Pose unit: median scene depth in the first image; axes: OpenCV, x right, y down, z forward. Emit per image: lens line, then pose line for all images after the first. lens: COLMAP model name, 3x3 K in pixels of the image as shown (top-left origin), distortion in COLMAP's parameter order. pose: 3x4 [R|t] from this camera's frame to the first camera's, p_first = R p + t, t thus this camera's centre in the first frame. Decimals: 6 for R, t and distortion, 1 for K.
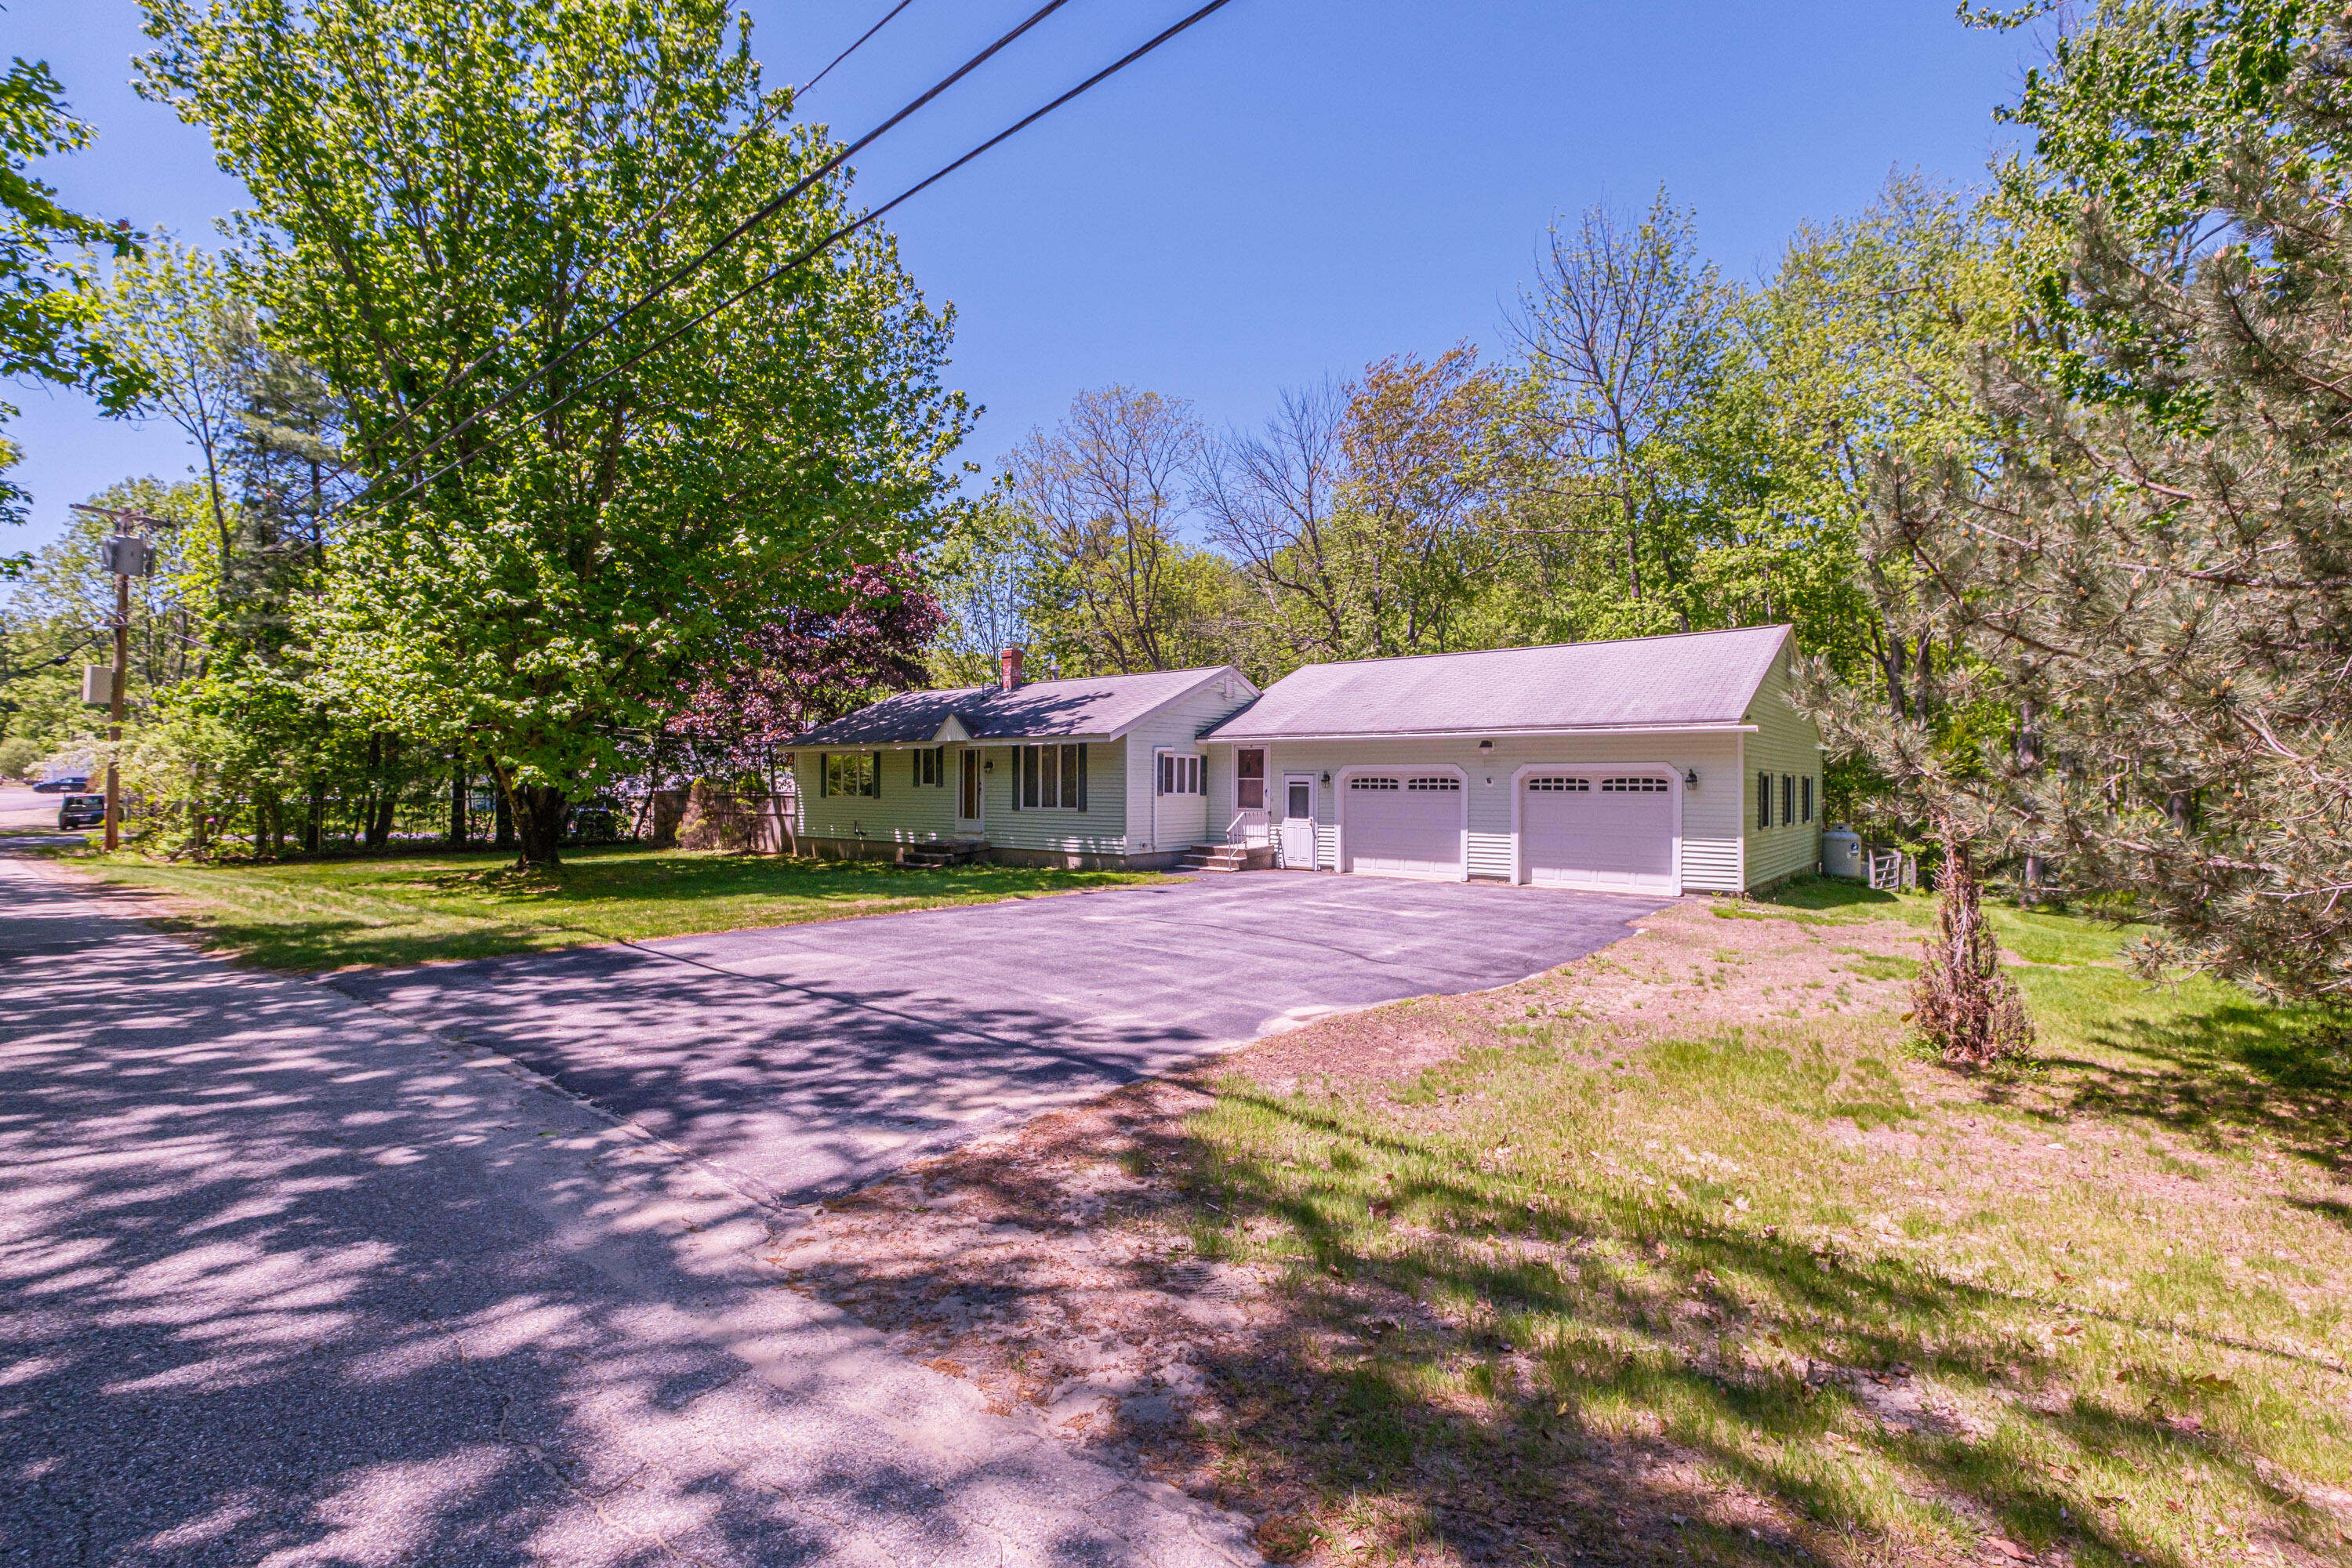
lens RADIAL K [[1006.1, 0, 1176.0], [0, 1006.1, 784.0], [0, 0, 1]] dist [-0.006816, -0.000327]
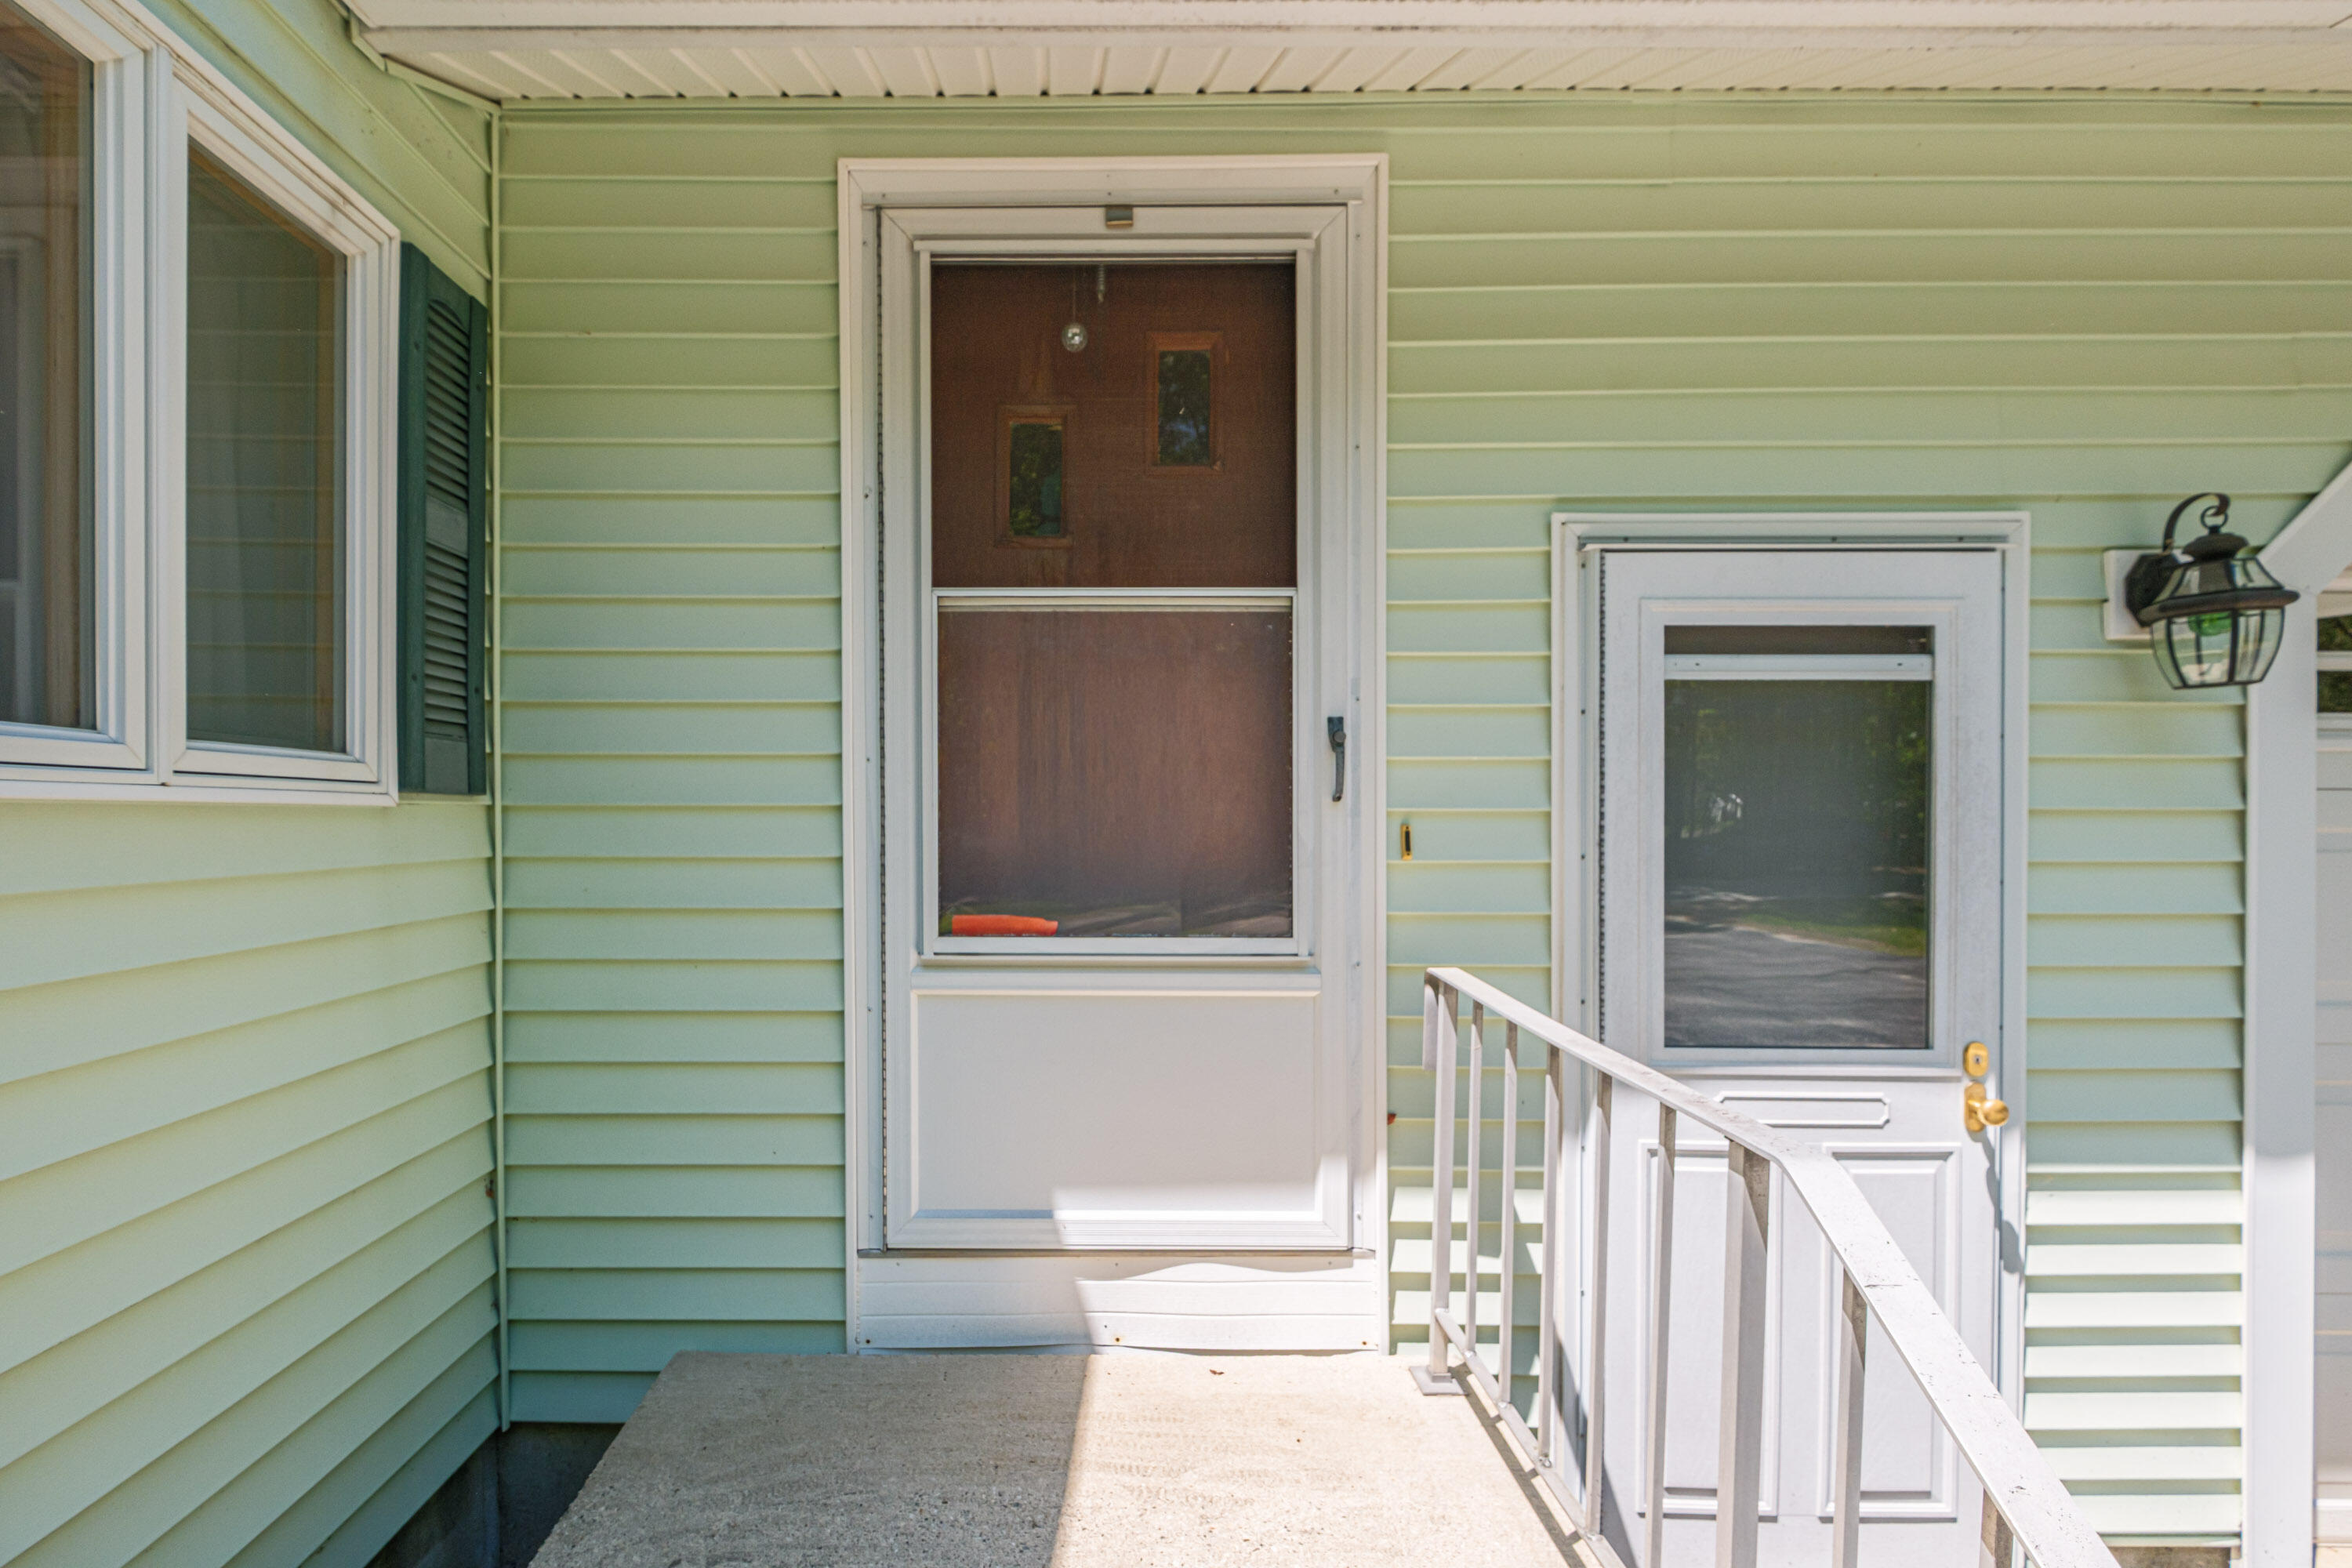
lens RADIAL K [[980.1, 0, 1132.9], [0, 980.1, 786.0], [0, 0, 1]] dist [-0.000090, 0.000045]
pose [[0.790186, -0.004399, 0.612851, 0.025604], [0.000468, 0.999978, 0.006574, 0.011025], [-0.612866, -0.004908, 0.790171, 0.981675]]
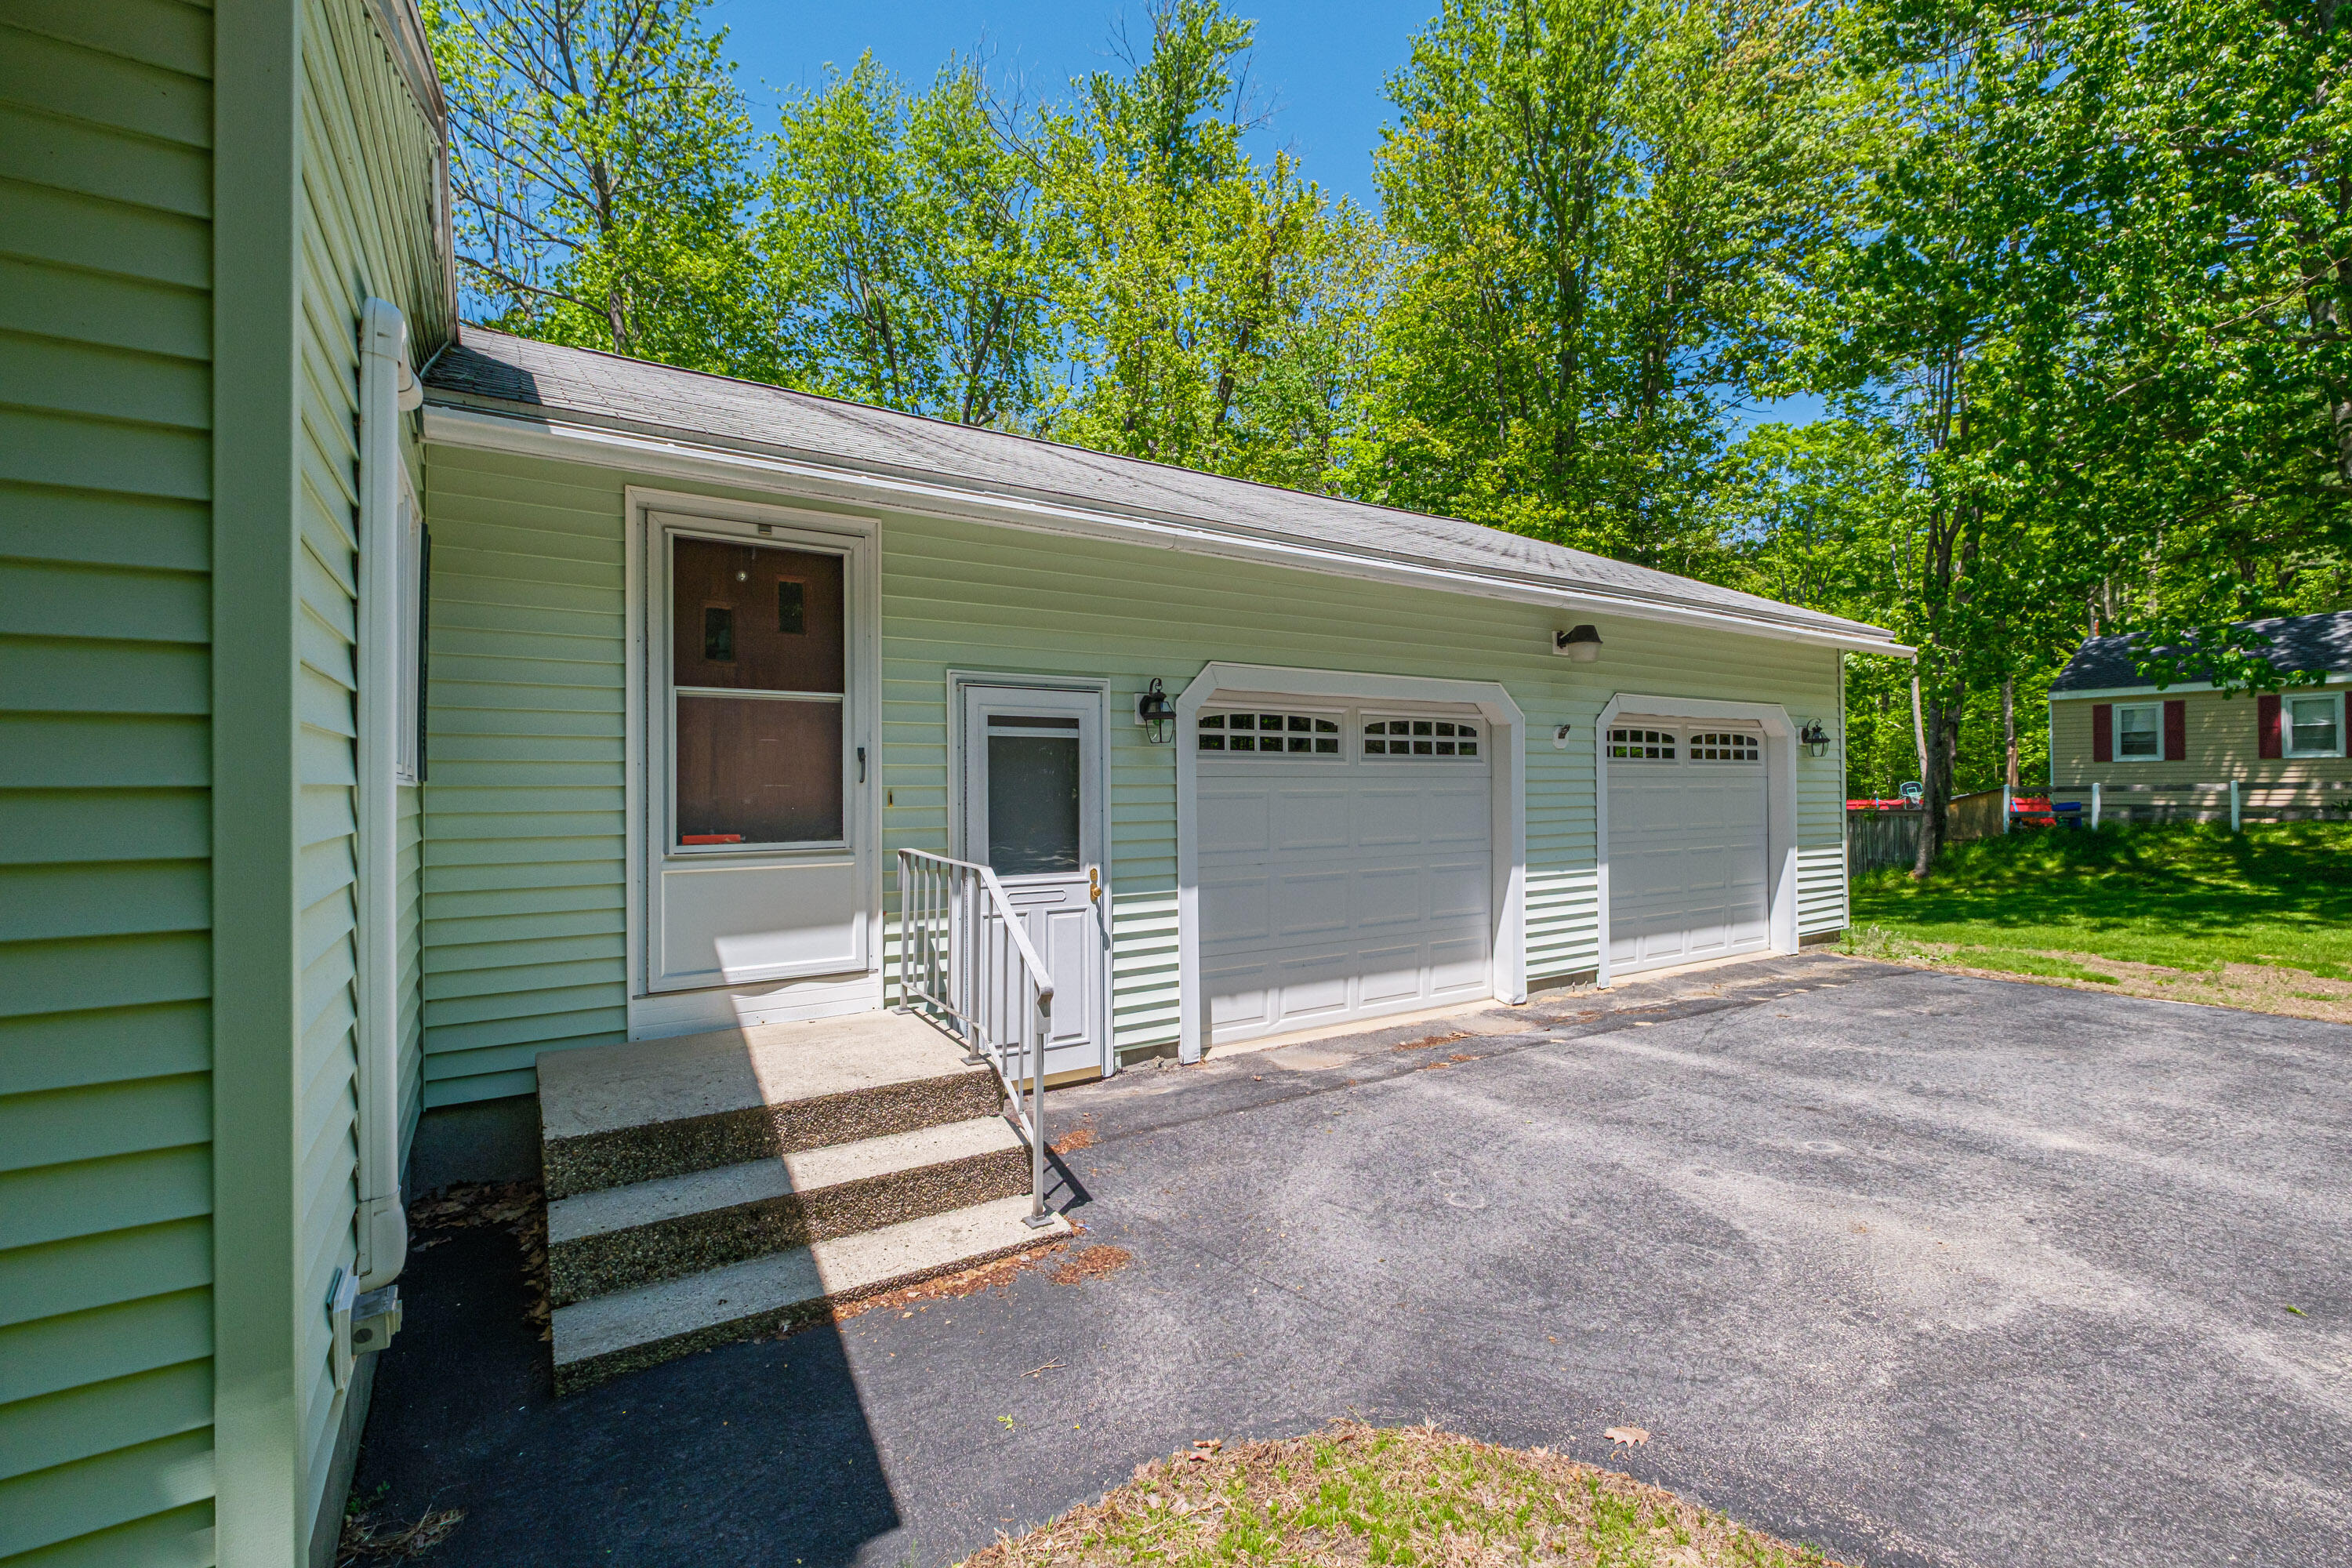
lens RADIAL K [[1006.1, 0, 1176.0], [0, 1006.1, 784.0], [0, 0, 1]] dist [-0.006816, -0.000327]
pose [[0.337908, -0.015886, 0.941045, -0.089543], [-0.003001, 0.999834, 0.017957, 0.009109], [-0.941174, -0.008892, 0.337805, 0.901143]]
